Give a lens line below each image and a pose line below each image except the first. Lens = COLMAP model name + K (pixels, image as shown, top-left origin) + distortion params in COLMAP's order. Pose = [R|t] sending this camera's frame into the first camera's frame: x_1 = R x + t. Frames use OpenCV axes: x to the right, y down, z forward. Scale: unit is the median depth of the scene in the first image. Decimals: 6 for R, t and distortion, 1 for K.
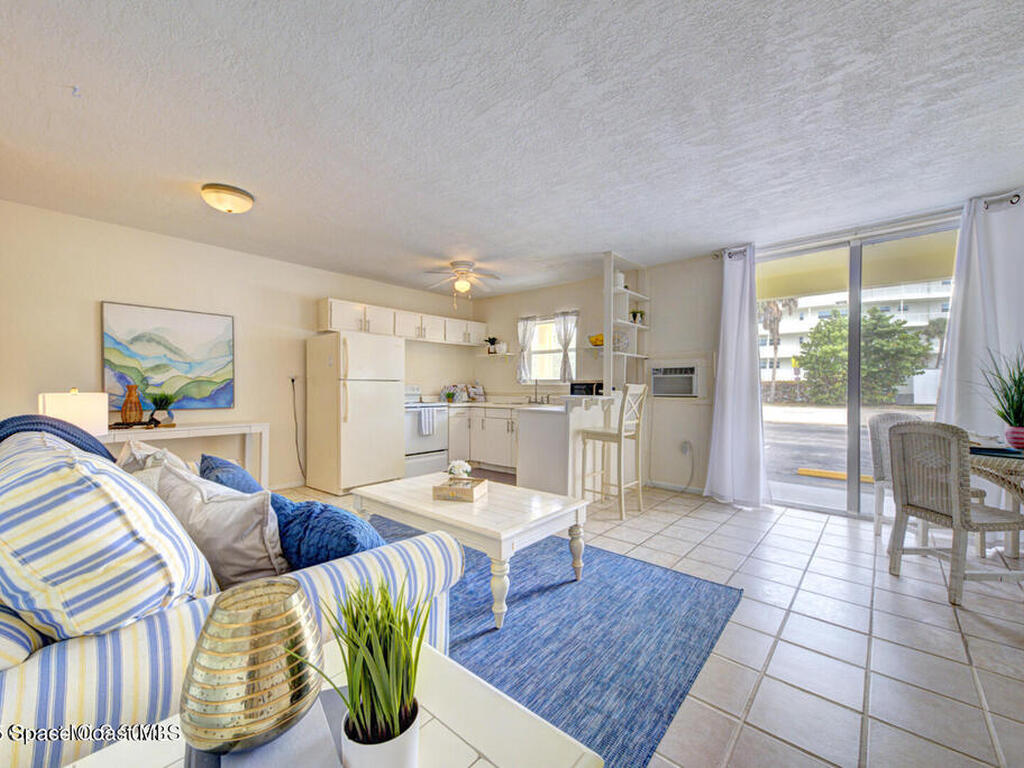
lens RADIAL K [[422.2, 0, 514.5], [0, 422.2, 386.7], [0, 0, 1]] dist [0.016648, 0.000185]
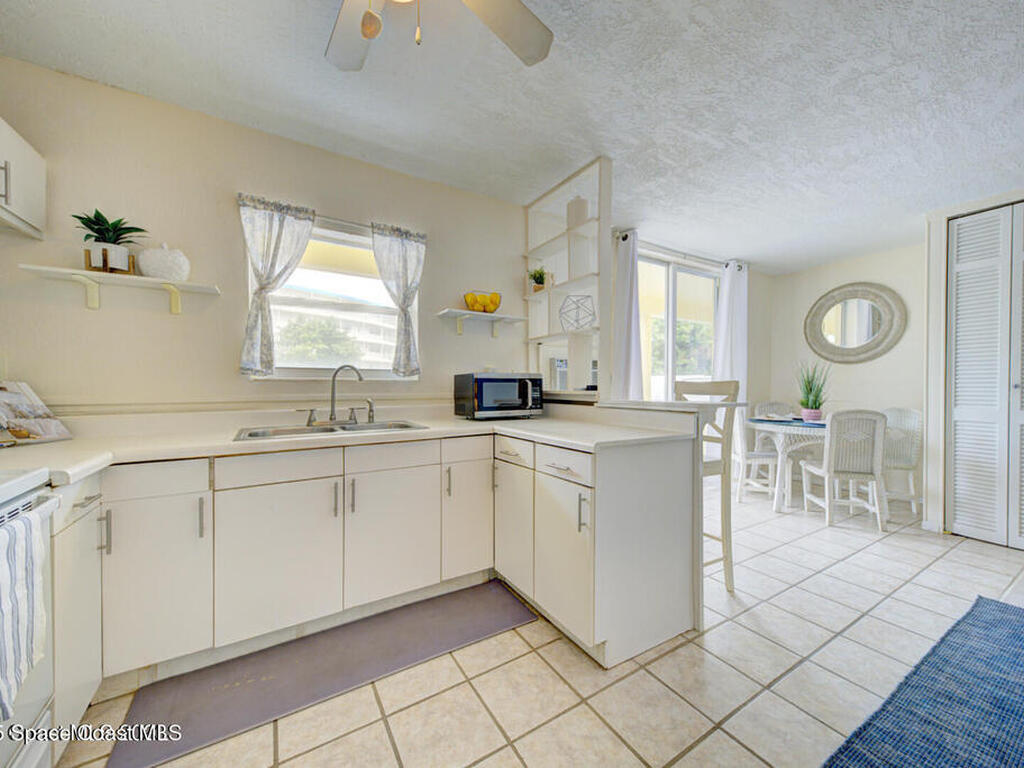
lens RADIAL K [[393.0, 0, 516.3], [0, 393.0, 389.4], [0, 0, 1]] dist [0.022219, -0.003302]
pose [[0.295411, -0.014364, 0.955262, -0.301241], [-0.002048, 0.999875, 0.015668, -0.002211], [-0.955368, -0.006584, 0.295345, 0.813964]]
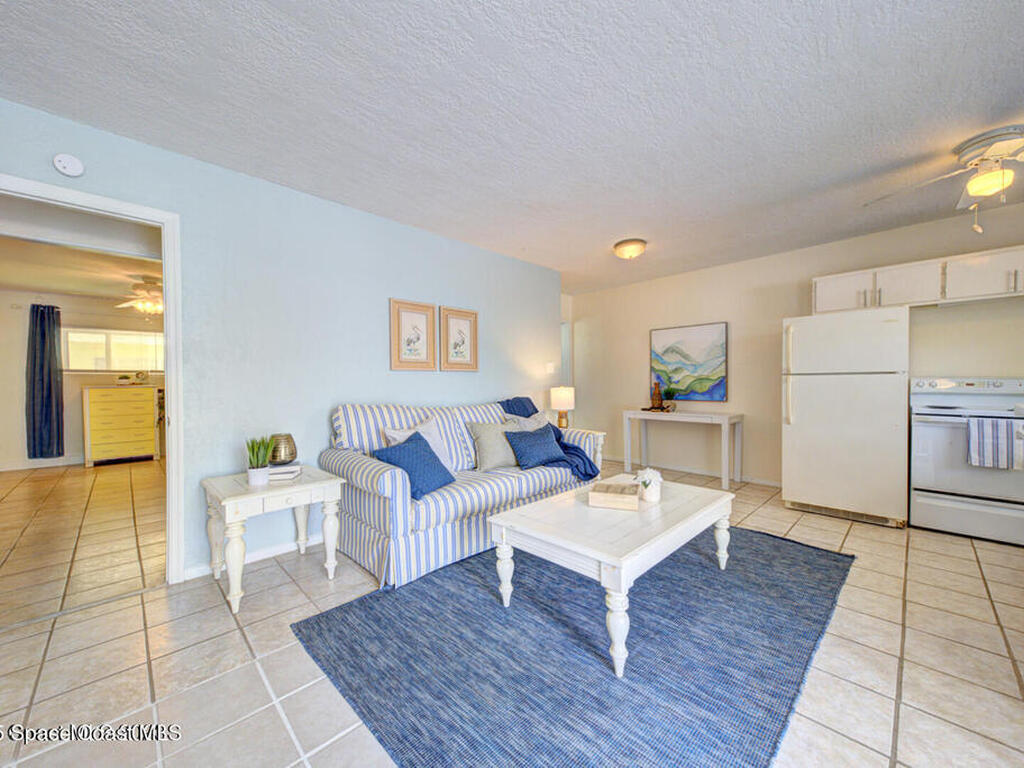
lens RADIAL K [[393.0, 0, 513.2], [0, 393.0, 384.1], [0, 0, 1]] dist [0.022219, -0.003302]
pose [[-0.080470, -0.001649, -0.996756, 0.386625], [0.012162, 0.999923, -0.002636, -0.000938], [0.996683, -0.012335, -0.080444, 0.437390]]
